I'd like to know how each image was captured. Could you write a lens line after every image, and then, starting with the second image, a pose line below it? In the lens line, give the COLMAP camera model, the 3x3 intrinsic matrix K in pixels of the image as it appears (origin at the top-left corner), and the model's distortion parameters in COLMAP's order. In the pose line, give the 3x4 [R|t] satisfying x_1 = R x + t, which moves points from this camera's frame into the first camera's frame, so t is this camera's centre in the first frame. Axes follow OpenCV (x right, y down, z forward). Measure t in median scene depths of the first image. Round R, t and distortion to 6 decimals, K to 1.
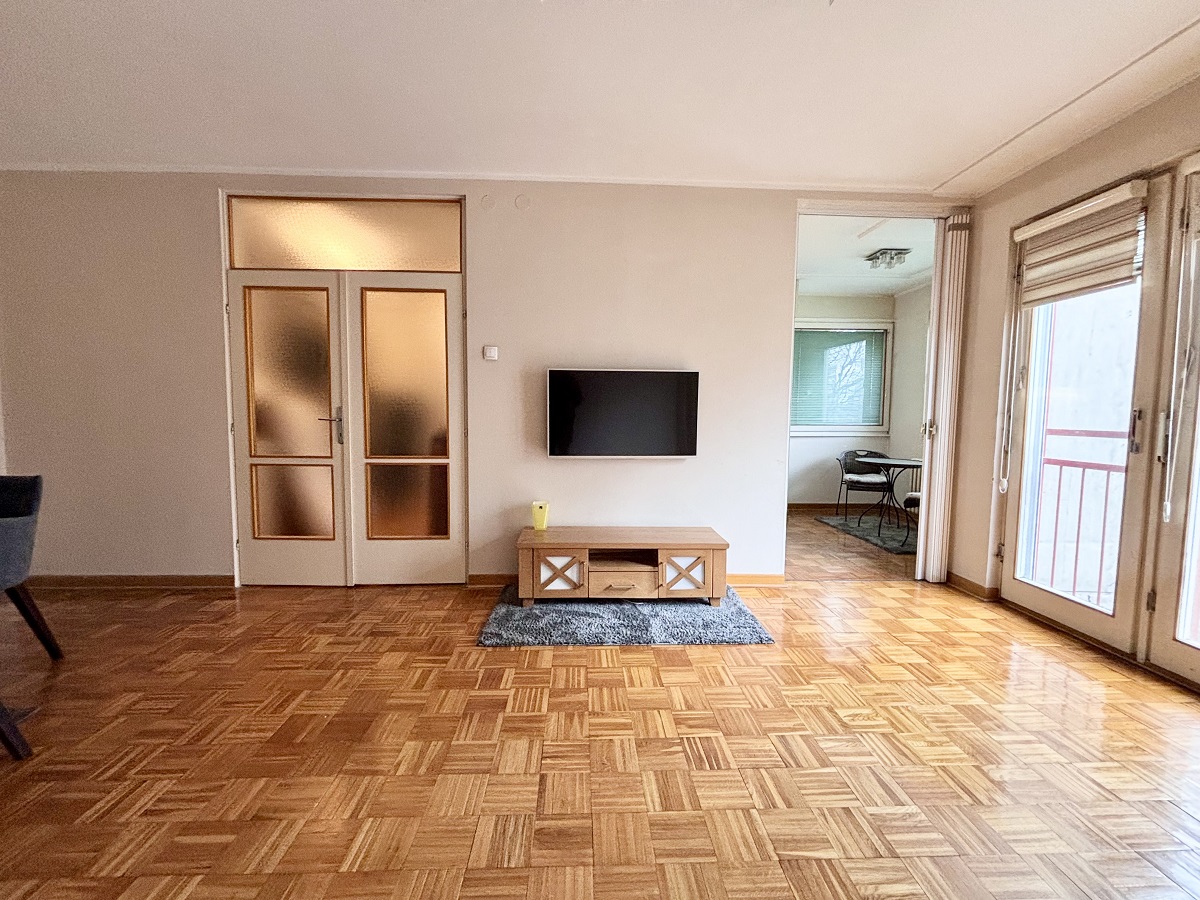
lens RADIAL K [[471.2, 0, 596.9], [0, 471.2, 446.6], [0, 0, 1]] dist [0.000710, -0.000176]
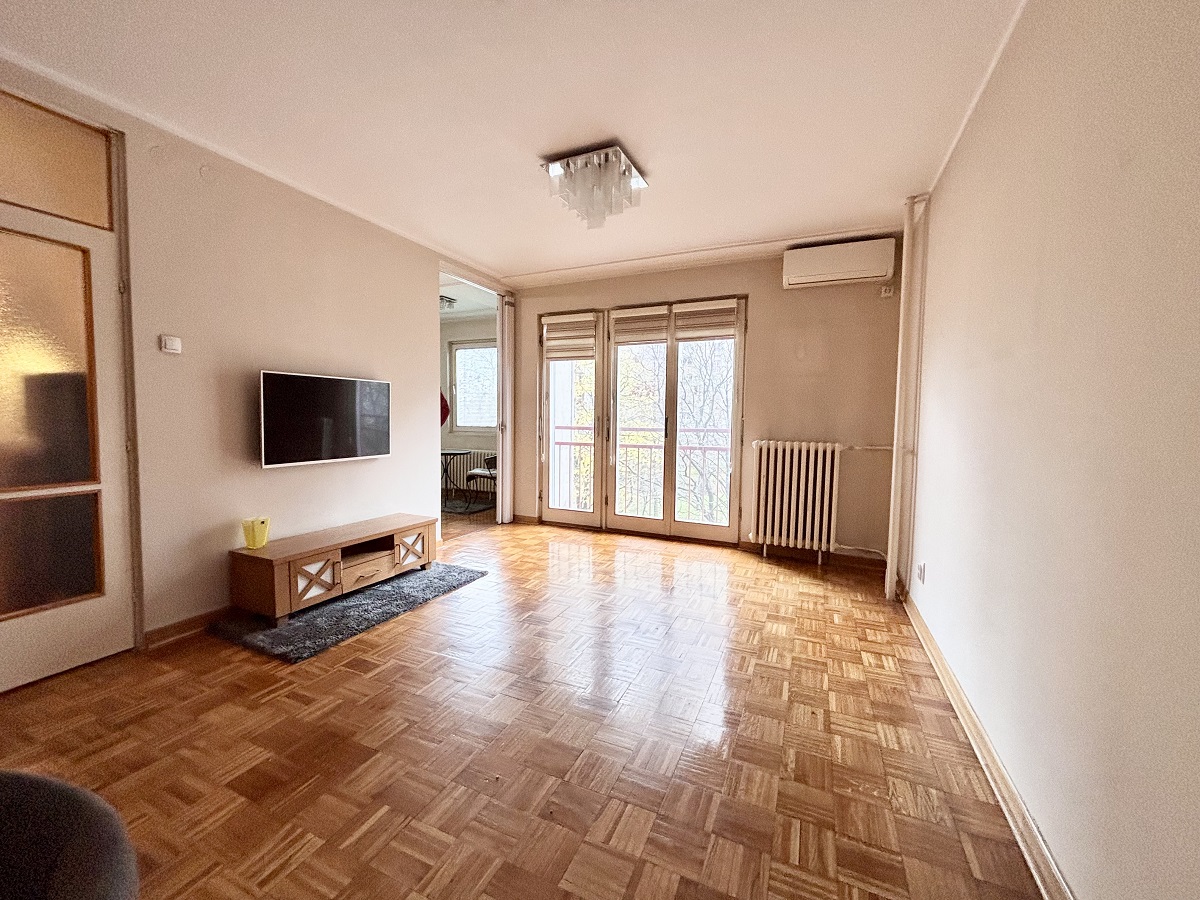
lens RADIAL K [[481.1, 0, 600.0], [0, 481.1, 450.0], [0, 0, 1]] dist [-0.030679, -0.000153]
pose [[0.432975, -0.064438, 0.899100, -0.701580], [0.049806, 0.997628, 0.047514, -0.024529], [-0.900029, 0.024208, 0.435158, 0.004412]]
